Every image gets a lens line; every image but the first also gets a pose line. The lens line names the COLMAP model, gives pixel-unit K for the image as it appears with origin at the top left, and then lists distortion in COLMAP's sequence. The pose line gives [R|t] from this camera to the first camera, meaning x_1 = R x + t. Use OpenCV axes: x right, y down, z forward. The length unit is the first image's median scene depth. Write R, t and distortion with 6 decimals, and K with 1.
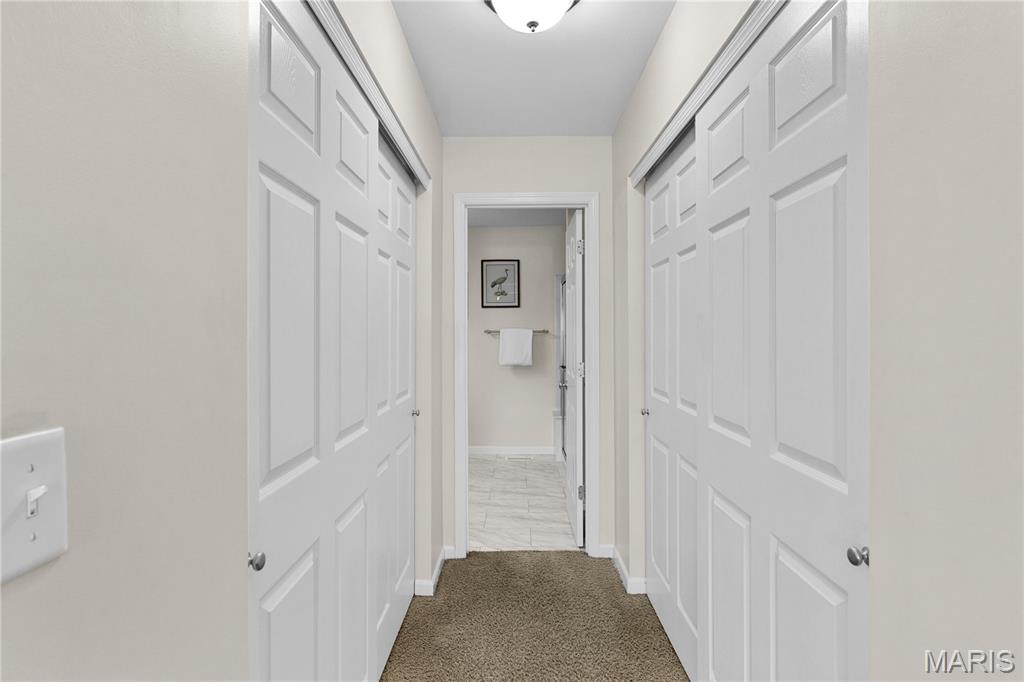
lens RADIAL K [[534.4, 0, 512.0], [0, 534.4, 341.0], [0, 0, 1]] dist [-0.000018, -0.000073]
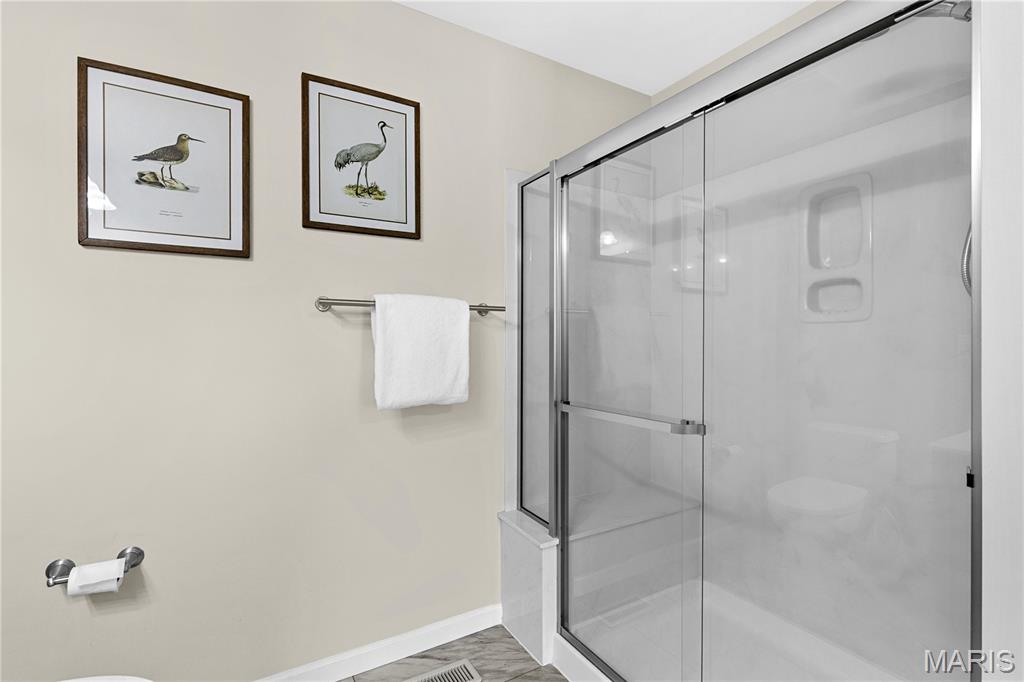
lens RADIAL K [[483.5, 0, 515.0], [0, 483.5, 339.1], [0, 0, 1]] dist [0.002490, 0.000752]
pose [[0.849654, 0.005135, 0.527316, -0.143019], [-0.002620, 0.999981, -0.005516, 0.007150], [-0.527335, 0.003305, 0.849651, 0.989690]]
